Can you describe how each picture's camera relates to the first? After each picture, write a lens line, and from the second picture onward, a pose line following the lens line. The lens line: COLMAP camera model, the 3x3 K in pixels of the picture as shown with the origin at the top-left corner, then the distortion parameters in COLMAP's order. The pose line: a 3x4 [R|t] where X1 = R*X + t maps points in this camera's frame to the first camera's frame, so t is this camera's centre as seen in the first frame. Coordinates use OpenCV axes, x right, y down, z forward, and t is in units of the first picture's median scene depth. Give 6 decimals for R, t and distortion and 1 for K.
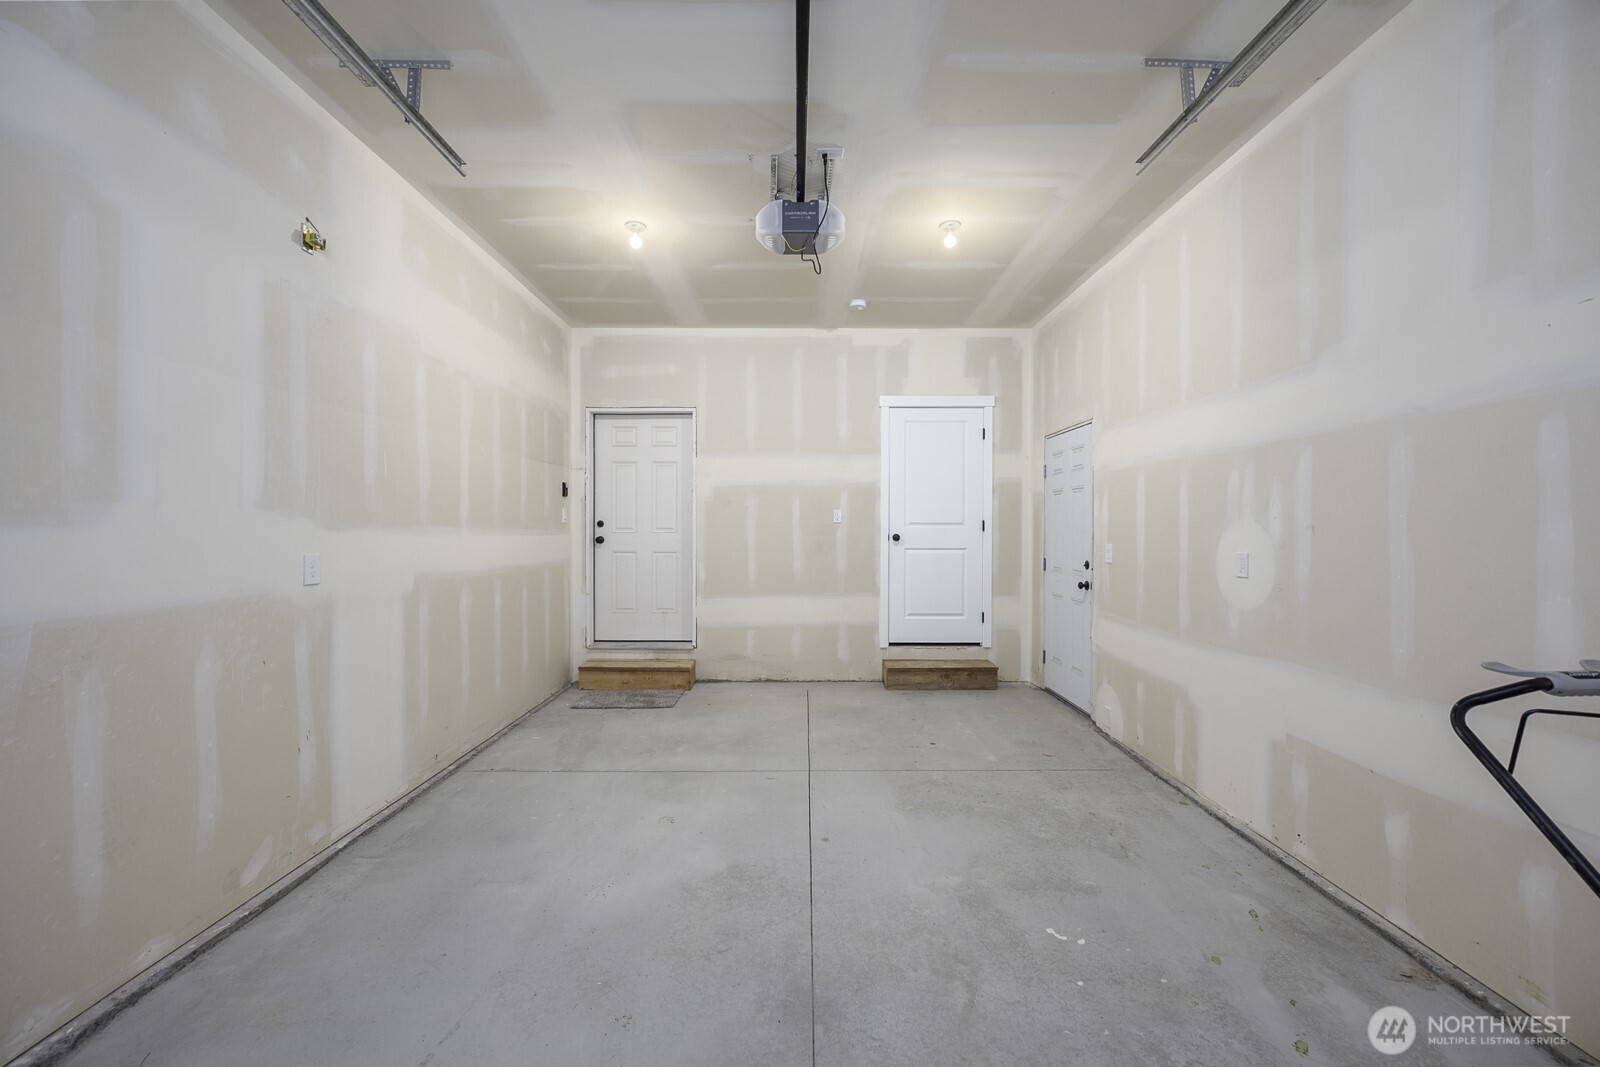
lens RADIAL K [[643.3, 0, 802.7], [0, 643.3, 533.1], [0, 0, 1]] dist [-0.004145, -0.000352]
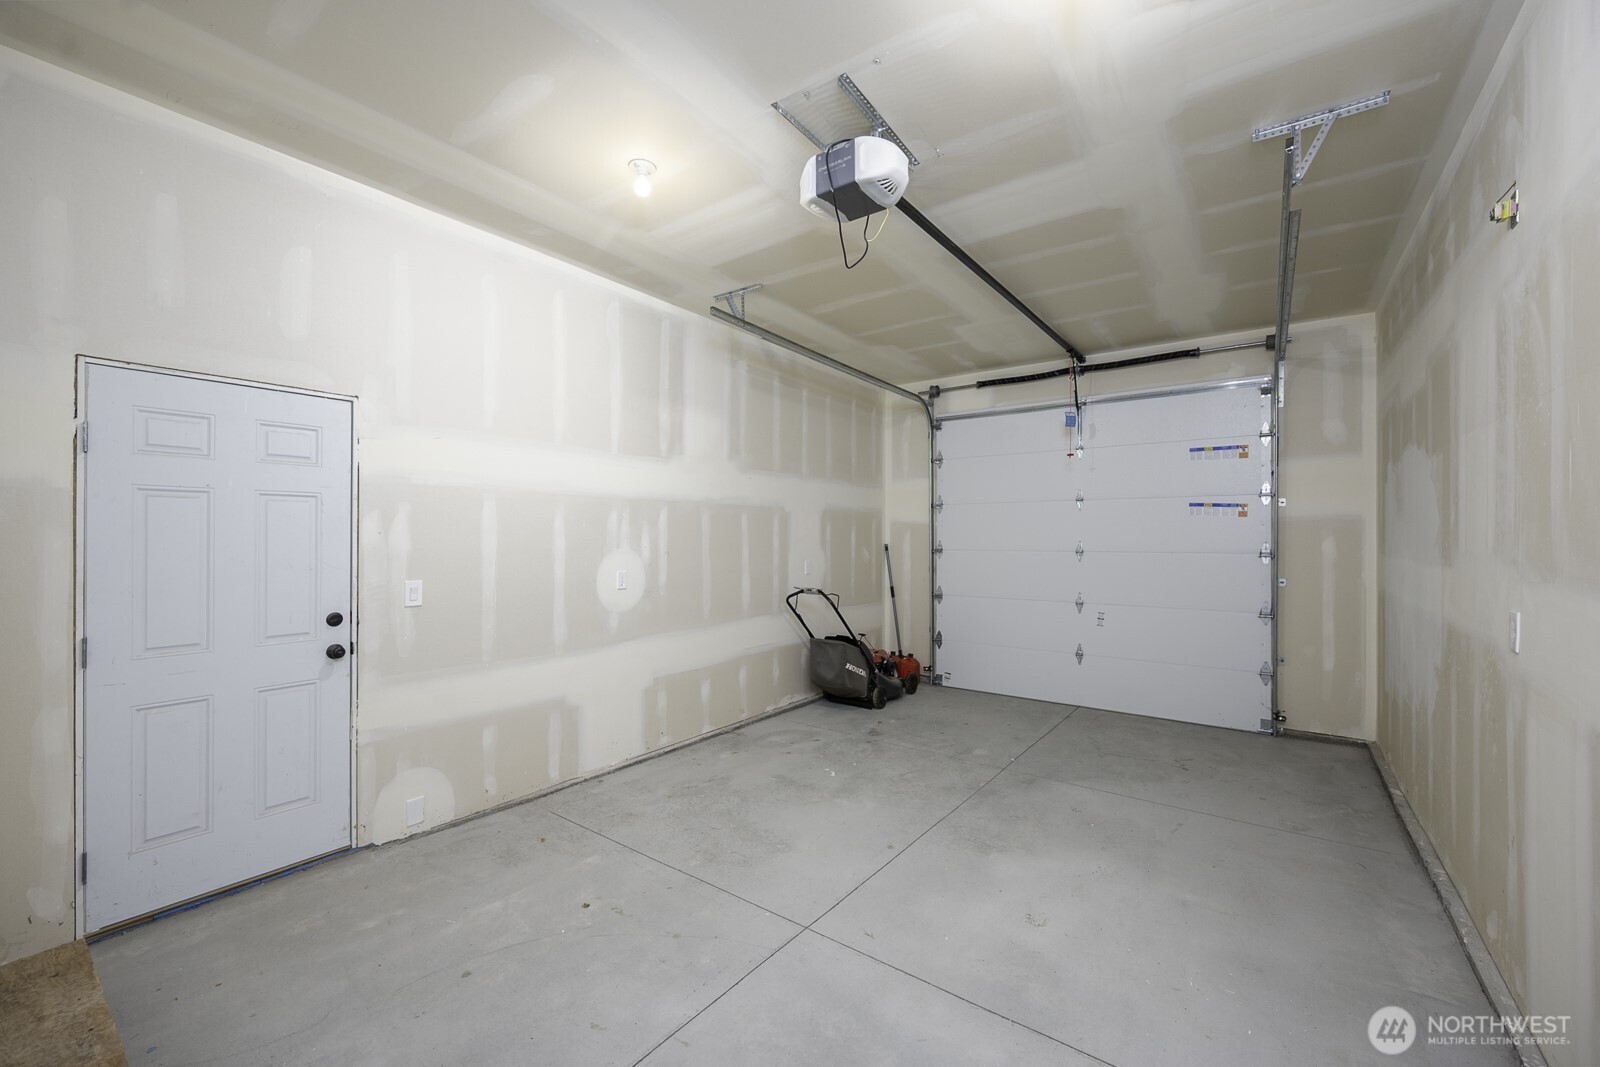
lens RADIAL K [[643.3, 0, 801.7], [0, 643.3, 532.1], [0, 0, 1]] dist [-0.004145, -0.000352]
pose [[-0.805548, 0.000756, 0.592530, -0.488051], [0.001371, 0.999999, 0.000587, -0.058228], [-0.592529, 0.001285, -0.805548, 1.957269]]
